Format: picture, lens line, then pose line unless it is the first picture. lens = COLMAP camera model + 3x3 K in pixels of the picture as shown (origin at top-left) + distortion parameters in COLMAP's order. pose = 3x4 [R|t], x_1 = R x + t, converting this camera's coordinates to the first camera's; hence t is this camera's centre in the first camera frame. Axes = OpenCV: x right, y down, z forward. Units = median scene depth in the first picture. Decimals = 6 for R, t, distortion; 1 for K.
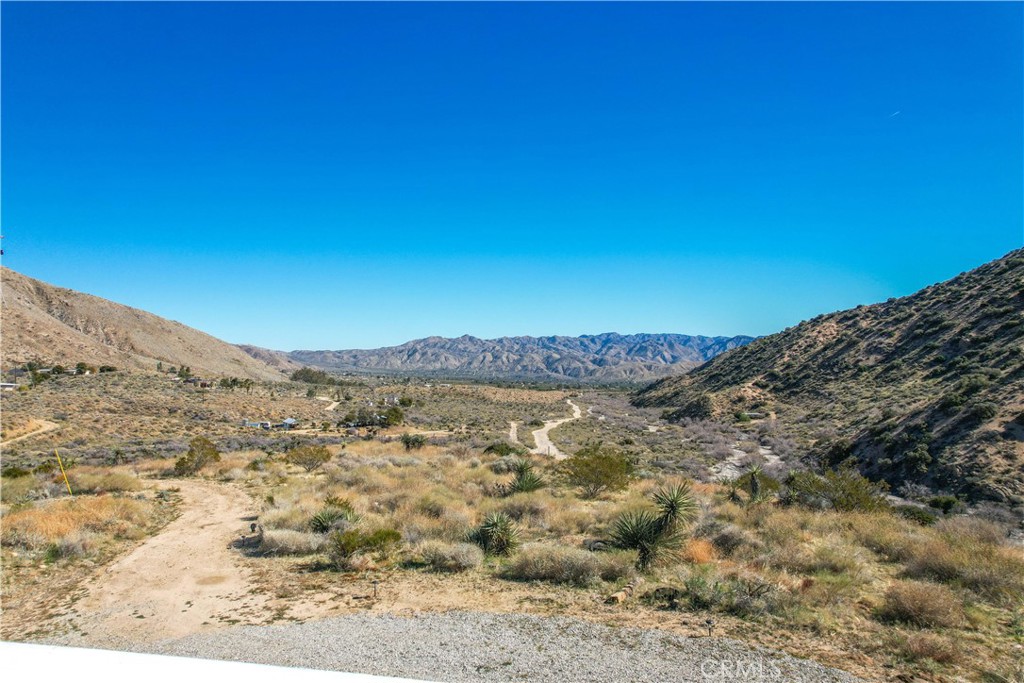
lens RADIAL K [[655.5, 0, 505.0], [0, 655.5, 343.5], [0, 0, 1]] dist [-0.078048, 0.071657]
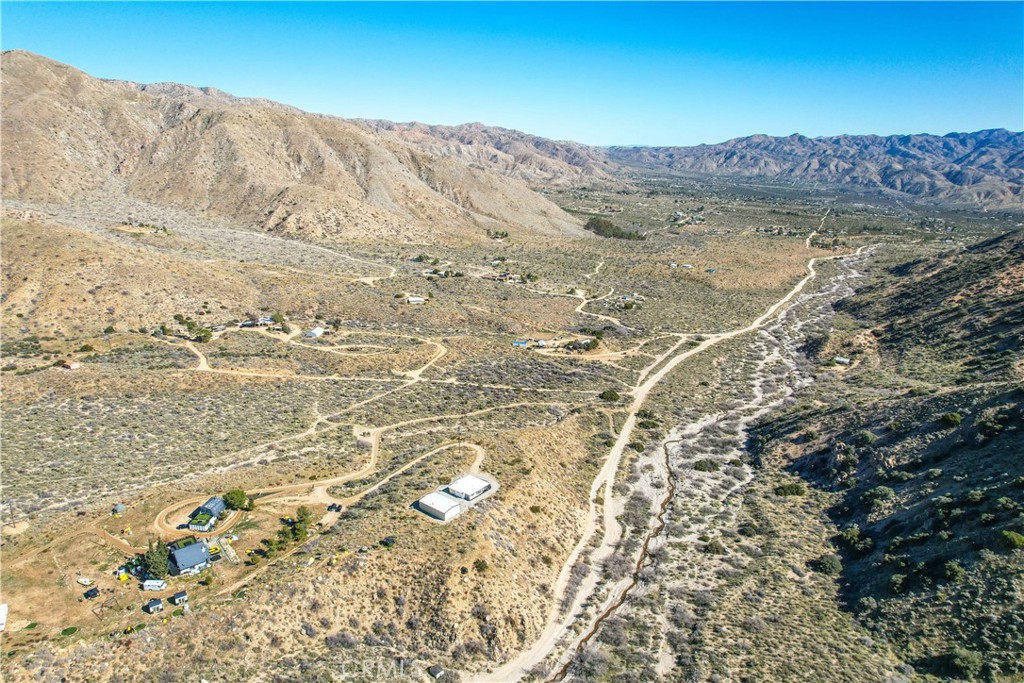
lens RADIAL K [[655.6, 0, 504.9], [0, 655.6, 339.2], [0, 0, 1]] dist [-0.071188, 0.068658]
pose [[0.888836, 0.148839, -0.433378, 0.128191], [-0.009085, 0.951315, 0.308085, -0.146820], [0.458135, -0.269900, 0.846916, -0.219914]]
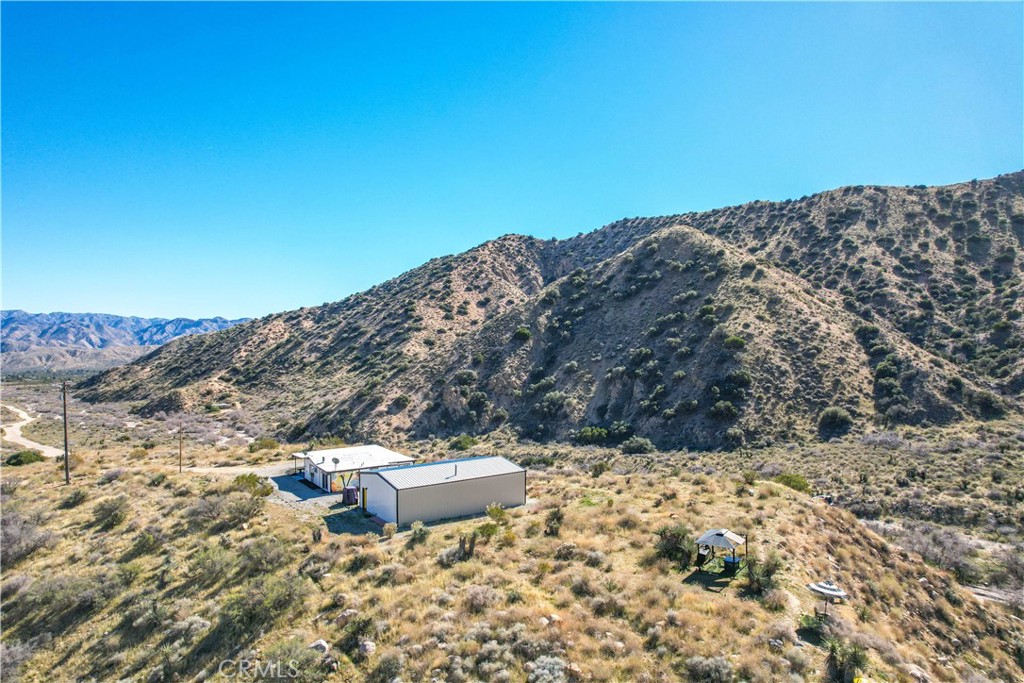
lens RADIAL K [[655.6, 0, 504.9], [0, 655.6, 339.2], [0, 0, 1]] dist [-0.071188, 0.068658]
pose [[0.686133, 0.001427, 0.727475, -0.048638], [-0.016204, 0.999780, 0.013322, -0.013816], [-0.727296, -0.020929, 0.686005, -0.073457]]
